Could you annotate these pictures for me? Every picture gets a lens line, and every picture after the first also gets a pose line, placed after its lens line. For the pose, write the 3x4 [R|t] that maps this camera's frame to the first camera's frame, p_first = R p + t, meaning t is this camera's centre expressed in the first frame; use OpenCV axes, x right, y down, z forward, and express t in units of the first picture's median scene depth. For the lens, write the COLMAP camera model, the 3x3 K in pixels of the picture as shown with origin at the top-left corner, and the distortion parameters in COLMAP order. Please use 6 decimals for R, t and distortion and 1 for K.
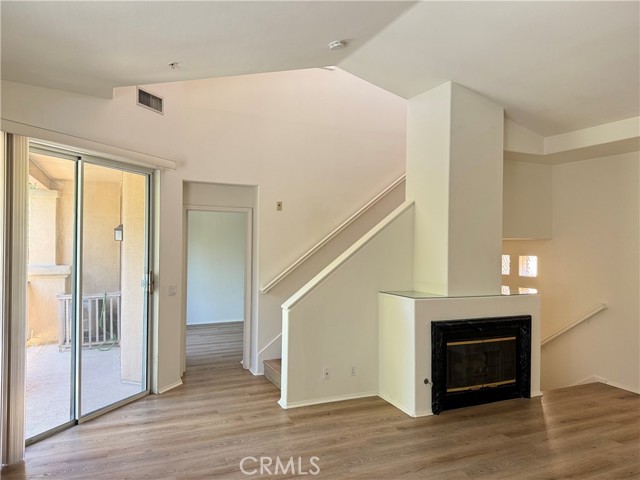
lens RADIAL K [[447.7, 0, 319.9], [0, 447.7, 244.6], [0, 0, 1]] dist [0.048270, -0.055499]
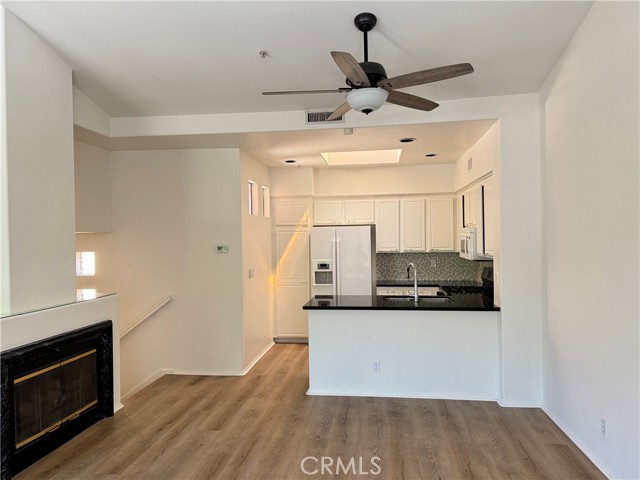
lens RADIAL K [[447.7, 0, 319.9], [0, 447.7, 244.6], [0, 0, 1]] dist [0.048270, -0.055499]
pose [[0.524680, -0.028321, 0.850828, -0.057547], [0.019735, 0.999583, 0.021102, 0.001513], [-0.851071, 0.005719, 0.525020, 0.209633]]
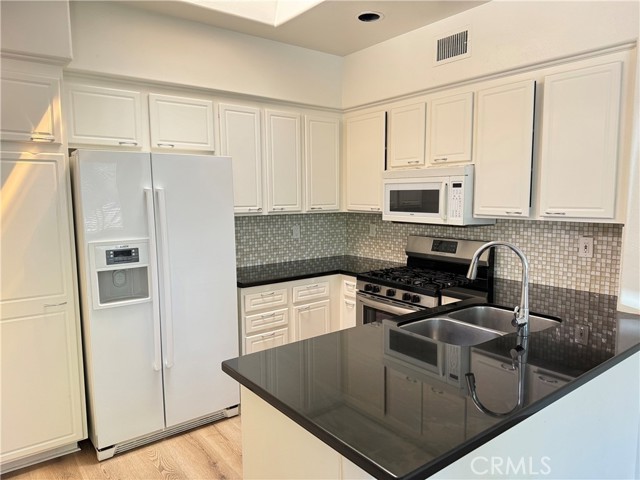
lens RADIAL K [[447.7, 0, 319.9], [0, 447.7, 244.6], [0, 0, 1]] dist [0.048270, -0.055499]
pose [[-0.233484, -0.121860, 0.964694, 0.378426], [0.002506, 0.992037, 0.125920, 0.013214], [-0.972357, 0.031818, -0.231319, 0.646434]]
